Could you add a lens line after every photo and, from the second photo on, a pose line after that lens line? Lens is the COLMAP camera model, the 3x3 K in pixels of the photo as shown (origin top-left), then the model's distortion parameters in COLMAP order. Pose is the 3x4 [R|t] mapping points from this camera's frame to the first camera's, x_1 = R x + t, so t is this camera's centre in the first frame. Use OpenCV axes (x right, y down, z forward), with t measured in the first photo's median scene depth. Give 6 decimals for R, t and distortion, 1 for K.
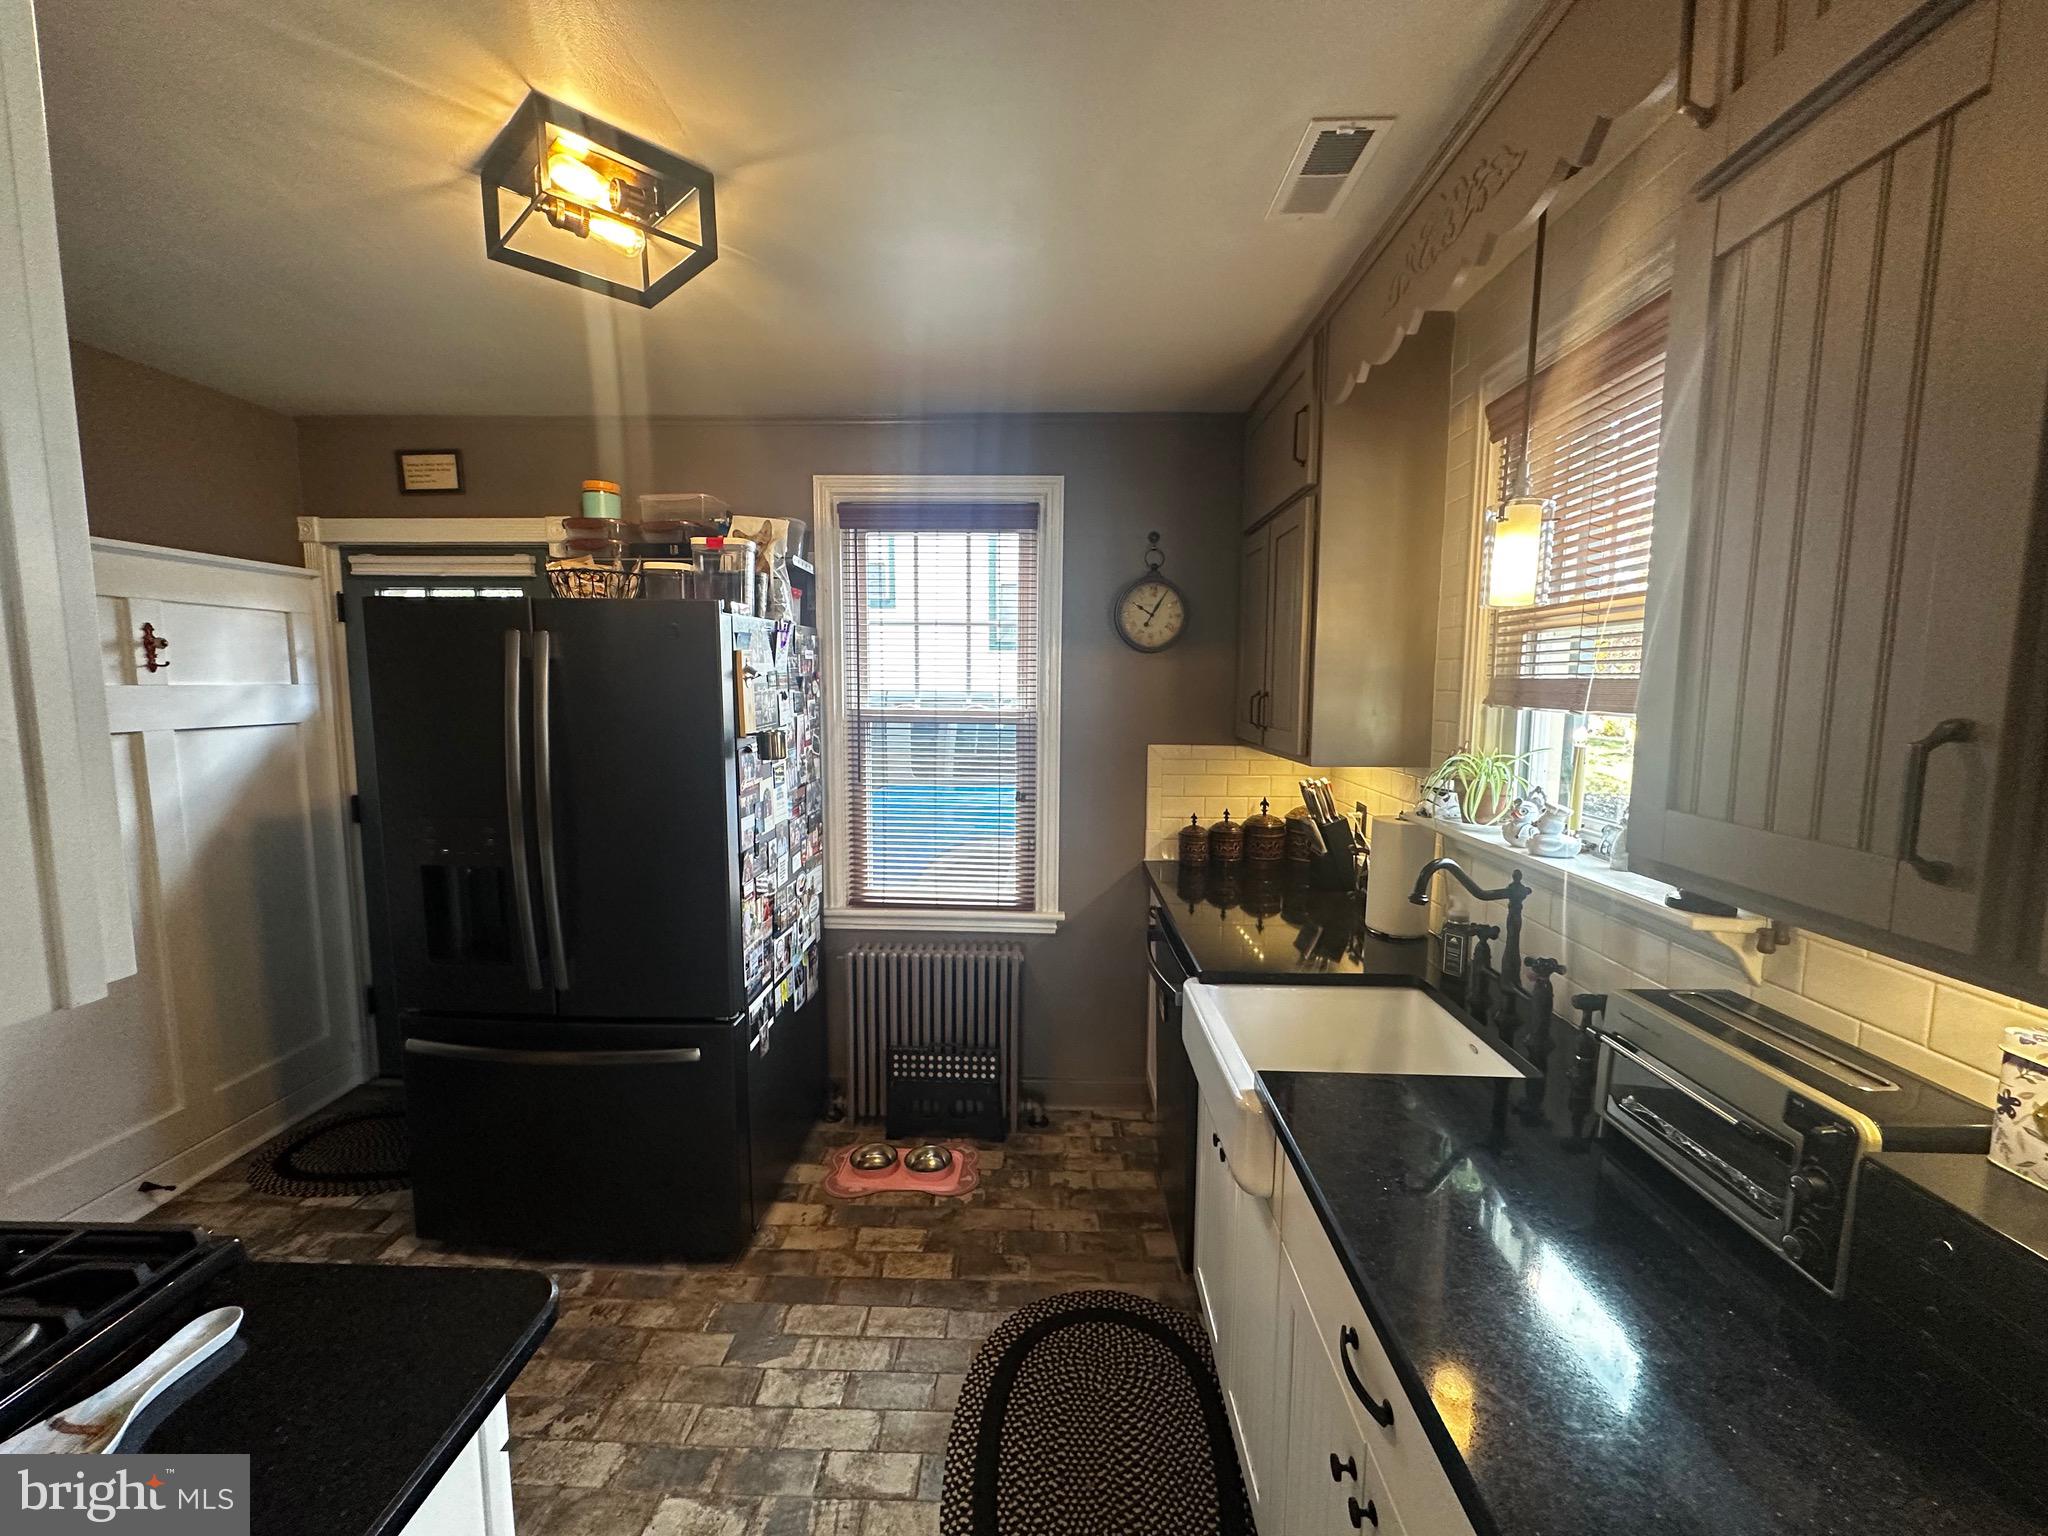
lens RADIAL K [[827.5, 0, 1022.0], [0, 827.5, 771.3], [0, 0, 1]] dist [-0.001611, 0.000931]
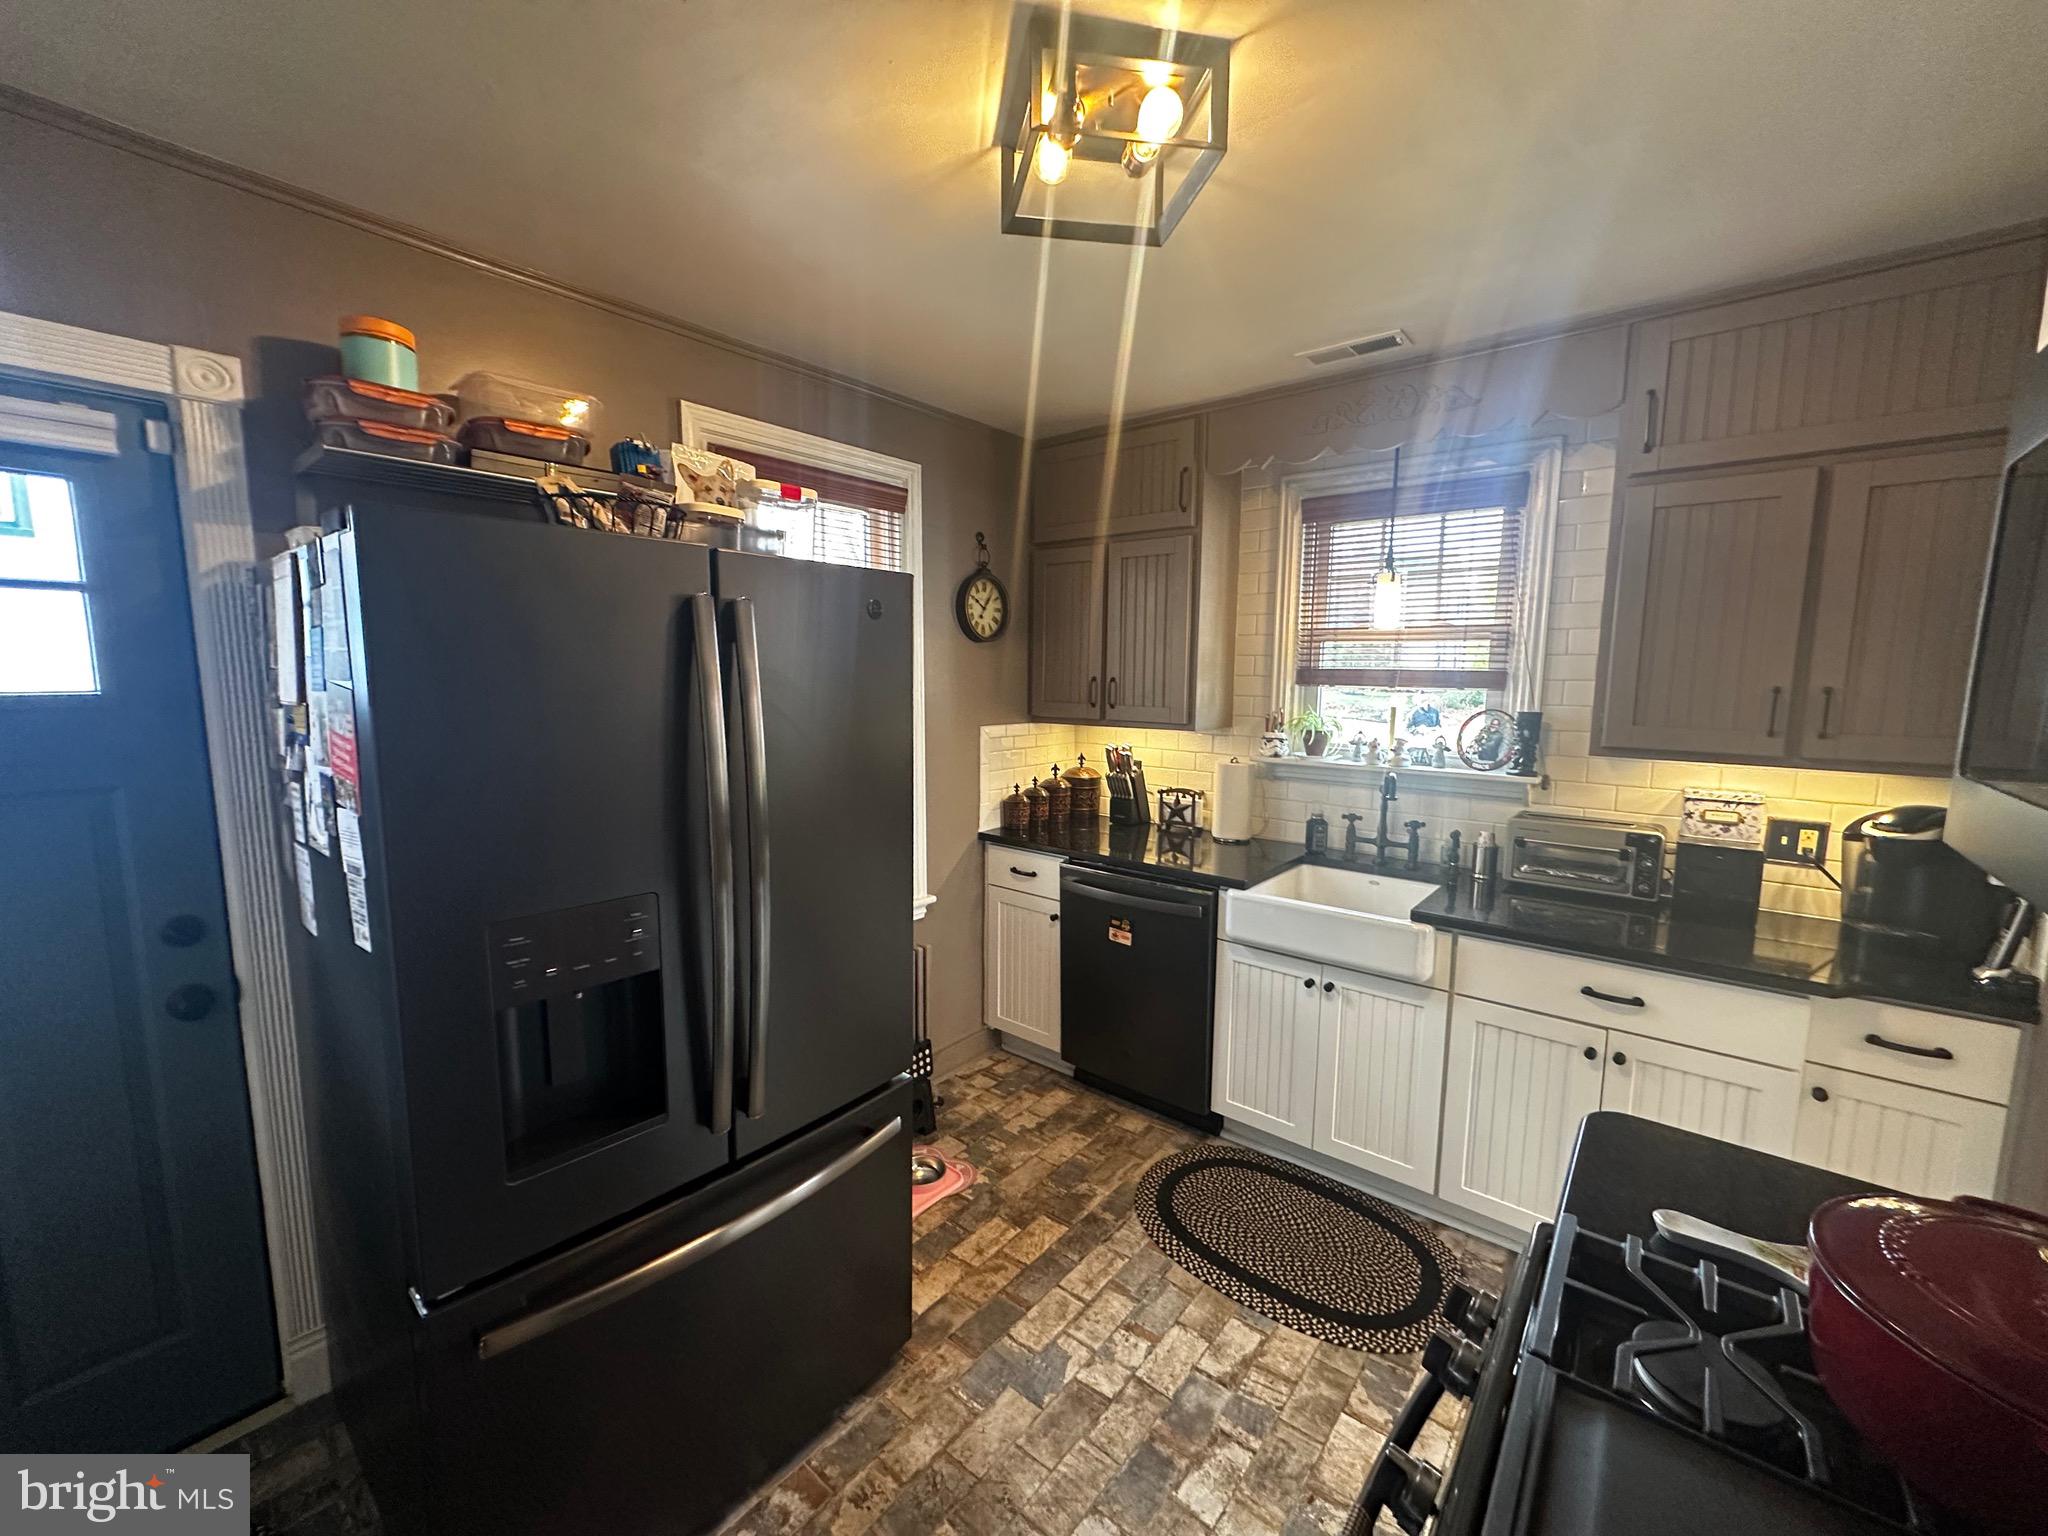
lens RADIAL K [[826.1, 0, 1027.6], [0, 826.1, 773.1], [0, 0, 1]] dist [0.000936, 0.000466]
pose [[0.604028, -0.101902, 0.790421, -0.904403], [0.082491, 0.994459, 0.065169, -0.048362], [-0.792682, 0.025839, 0.609087, 0.373811]]
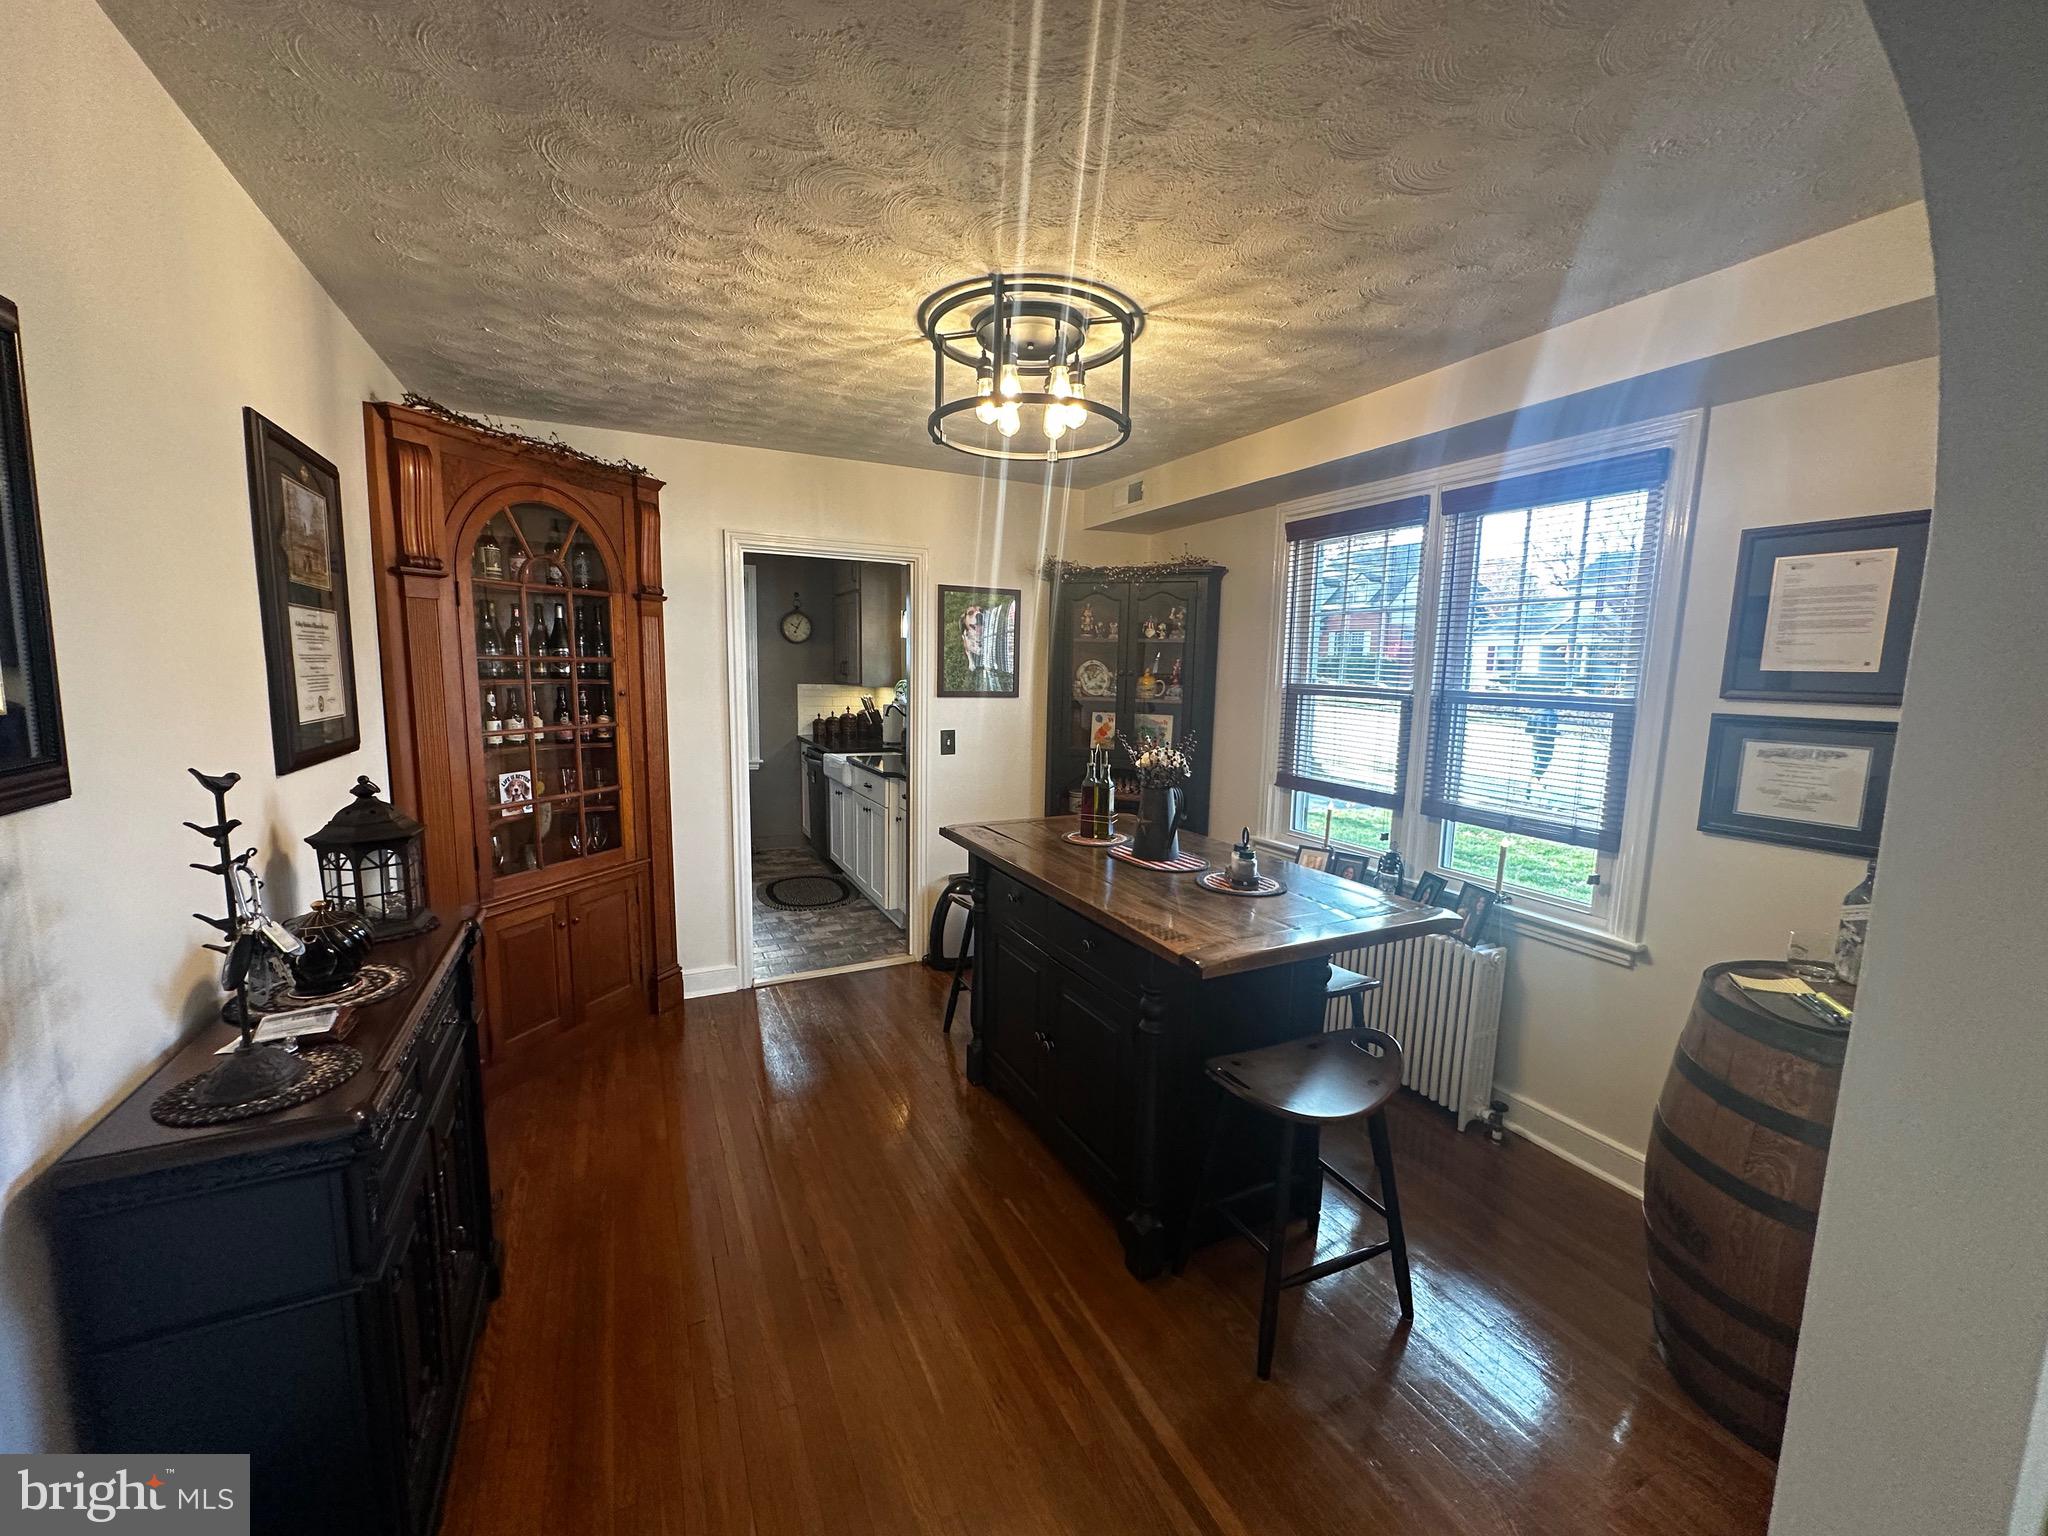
lens RADIAL K [[827.5, 0, 1022.0], [0, 827.5, 771.3], [0, 0, 1]] dist [-0.001611, 0.000931]
pose [[0.884839, -0.049382, 0.463272, -0.497484], [0.033722, 0.998547, 0.042031, 0.179082], [-0.464675, -0.021569, 0.885219, -1.777449]]
